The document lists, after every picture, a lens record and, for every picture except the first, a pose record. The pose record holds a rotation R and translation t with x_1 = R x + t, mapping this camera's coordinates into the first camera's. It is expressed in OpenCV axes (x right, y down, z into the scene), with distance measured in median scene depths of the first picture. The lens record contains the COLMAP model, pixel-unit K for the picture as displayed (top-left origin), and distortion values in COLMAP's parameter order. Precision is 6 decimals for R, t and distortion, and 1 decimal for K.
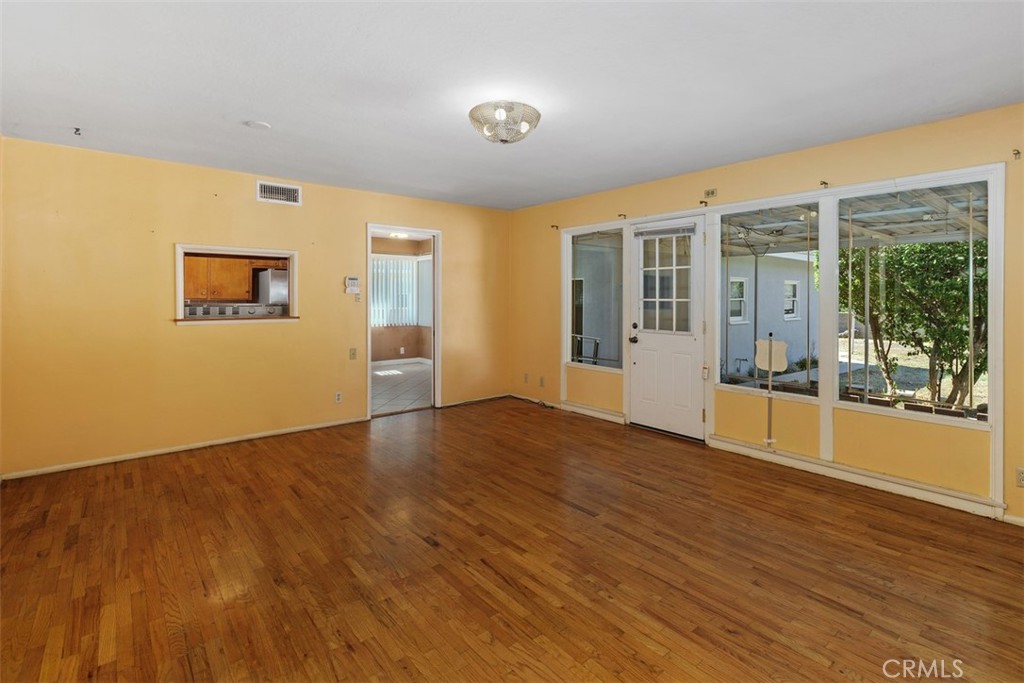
lens RADIAL K [[475.0, 0, 483.6], [0, 475.0, 300.8], [0, 0, 1]] dist [0.005003, -0.000540]
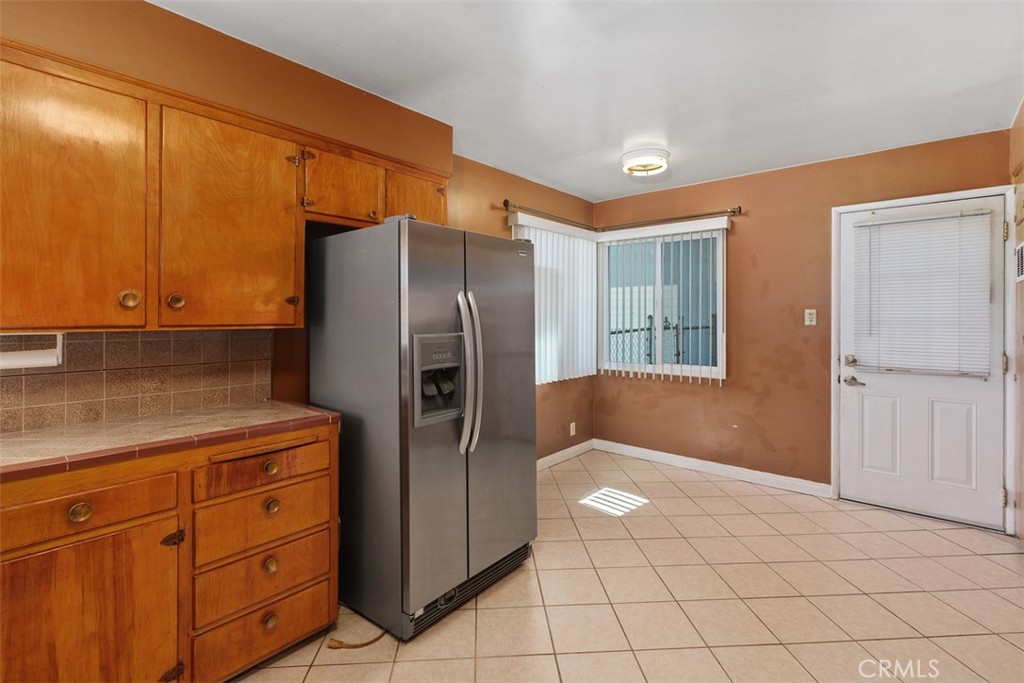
lens RADIAL K [[475.0, 0, 483.0], [0, 475.0, 317.2], [0, 0, 1]] dist [0.005003, -0.000540]
pose [[0.980190, -0.003844, 0.198023, -0.388692], [0.004119, 0.999991, -0.000981, -0.006781], [-0.198018, 0.001777, 0.980197, 0.613708]]
